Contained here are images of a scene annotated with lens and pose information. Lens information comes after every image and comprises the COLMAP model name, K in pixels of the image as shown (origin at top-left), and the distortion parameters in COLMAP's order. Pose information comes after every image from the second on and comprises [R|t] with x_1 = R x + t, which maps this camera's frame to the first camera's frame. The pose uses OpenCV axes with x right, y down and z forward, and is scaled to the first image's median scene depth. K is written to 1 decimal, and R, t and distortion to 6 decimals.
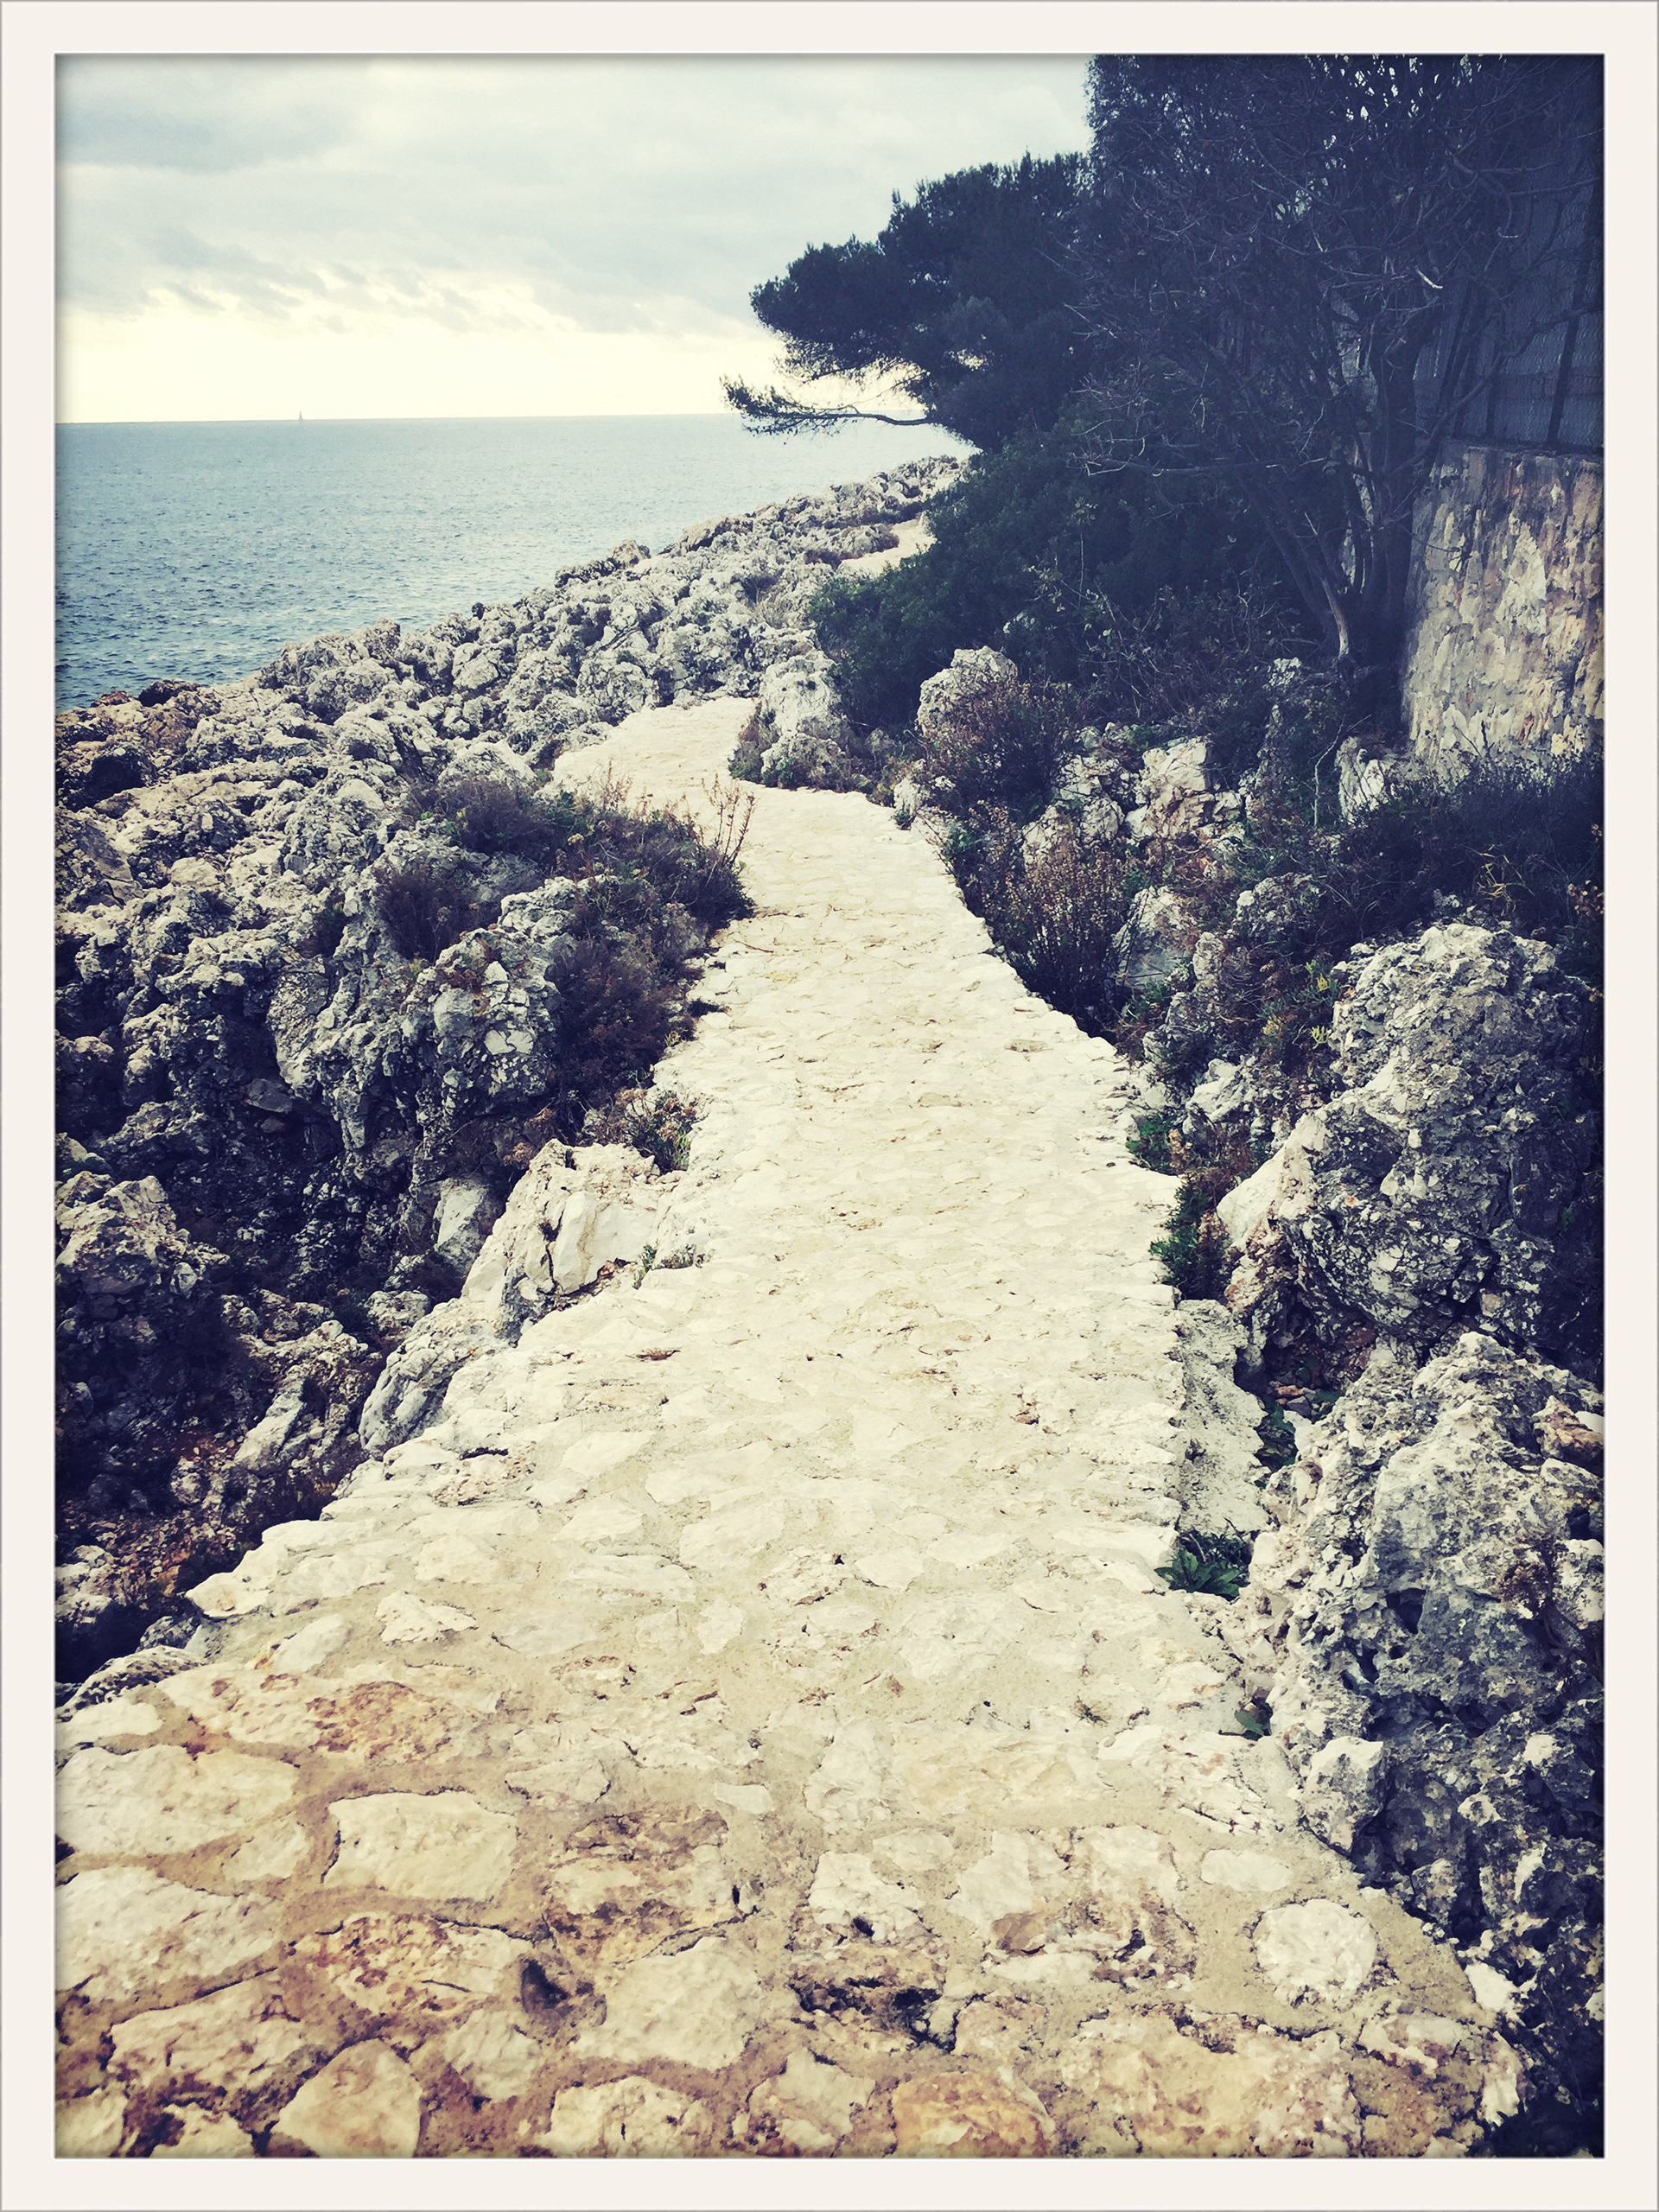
lens RADIAL K [[1855.6, 0, 835.3], [0, 1855.6, 1101.6], [0, 0, 1]] dist [0.039451, -0.020632]
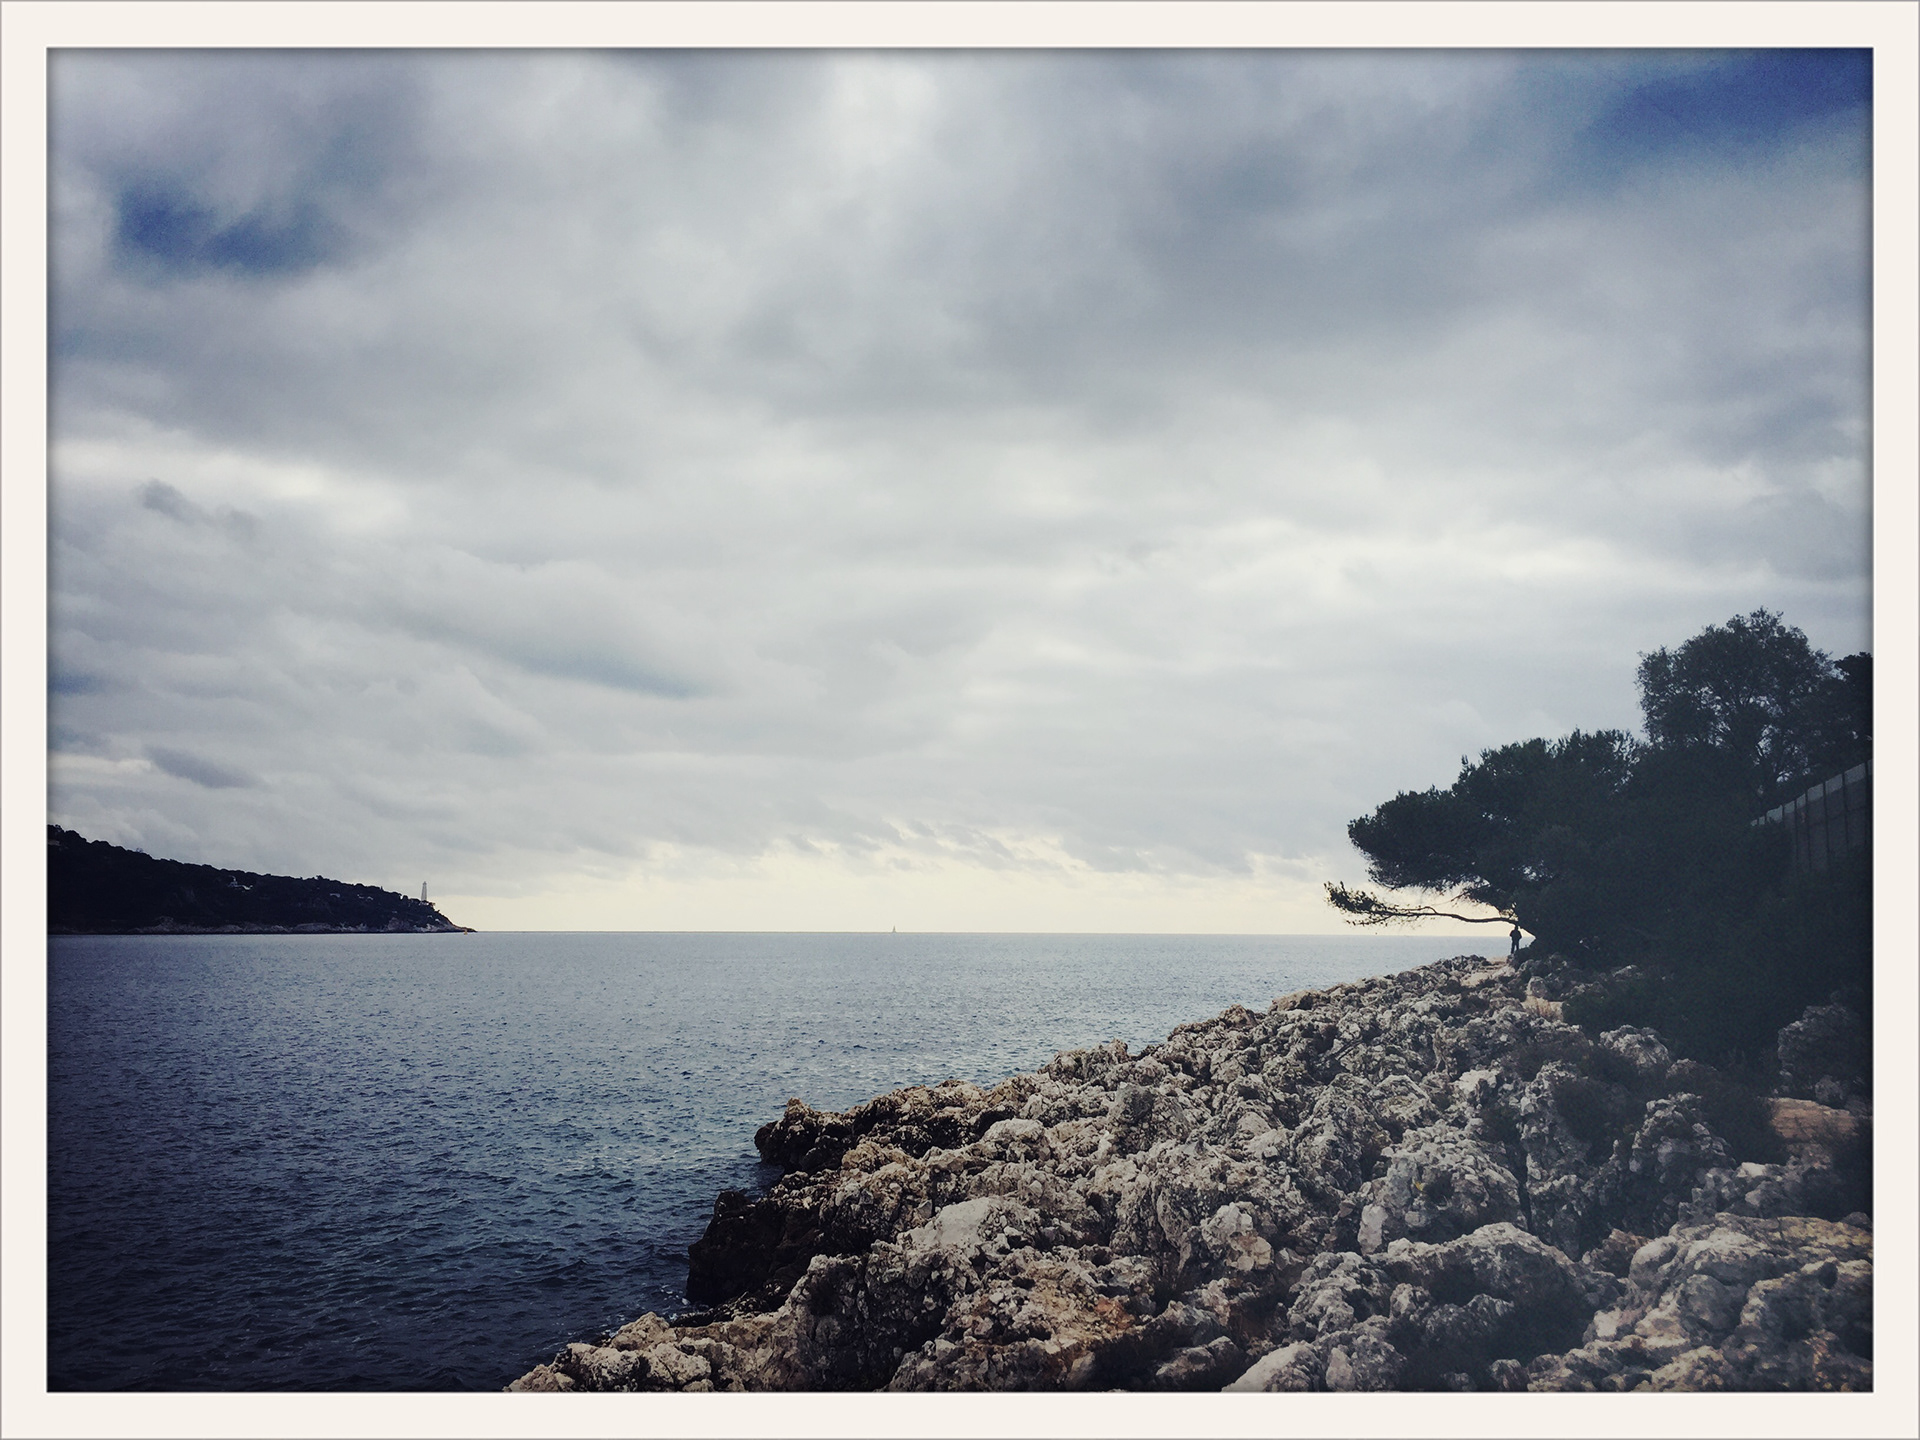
lens RADIAL K [[1610.7, 0, 945.5], [0, 1610.7, 726.7], [0, 0, 1]] dist [0.039451, -0.020632]
pose [[0.976893, -0.004562, -0.213679, -0.082769], [-0.094793, 0.886811, -0.452307, 0.050375], [0.191556, 0.462111, 0.865887, -0.076929]]
